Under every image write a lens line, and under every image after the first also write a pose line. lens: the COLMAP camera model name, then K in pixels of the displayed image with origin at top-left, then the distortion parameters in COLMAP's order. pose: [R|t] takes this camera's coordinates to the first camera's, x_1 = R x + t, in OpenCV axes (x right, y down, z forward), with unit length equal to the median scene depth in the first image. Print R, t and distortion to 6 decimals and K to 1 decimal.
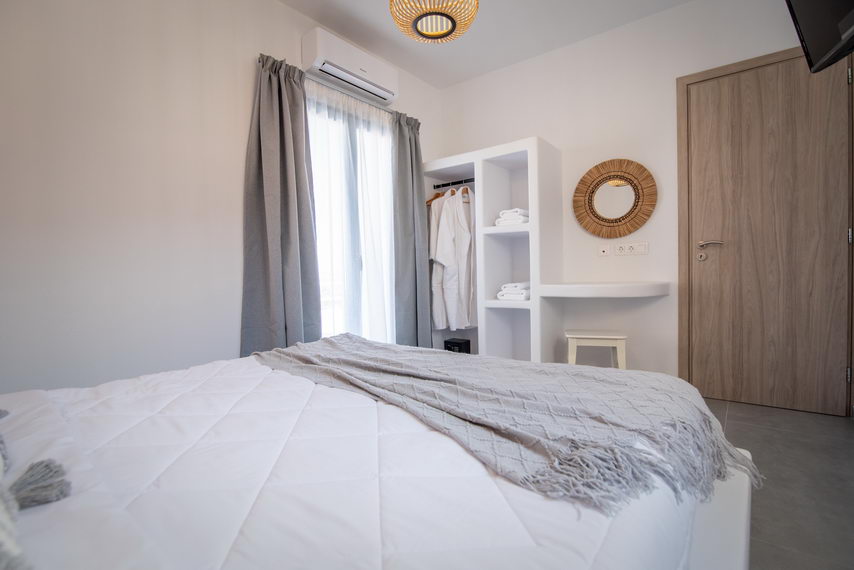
lens RADIAL K [[390.0, 0, 425.4], [0, 390.0, 288.0], [0, 0, 1]] dist [-0.019291, 0.000150]
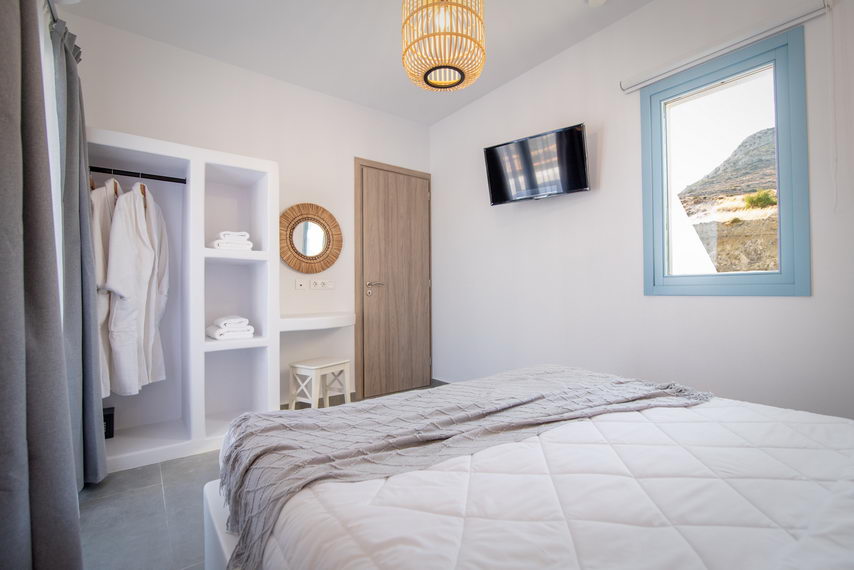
lens RADIAL K [[390.0, 0, 425.4], [0, 390.0, 288.0], [0, 0, 1]] dist [-0.019291, 0.000150]
pose [[0.256218, 0.029508, 0.966169, -0.551202], [0.037372, 0.998484, -0.040406, -0.033927], [-0.965896, 0.046460, 0.254727, 0.445220]]
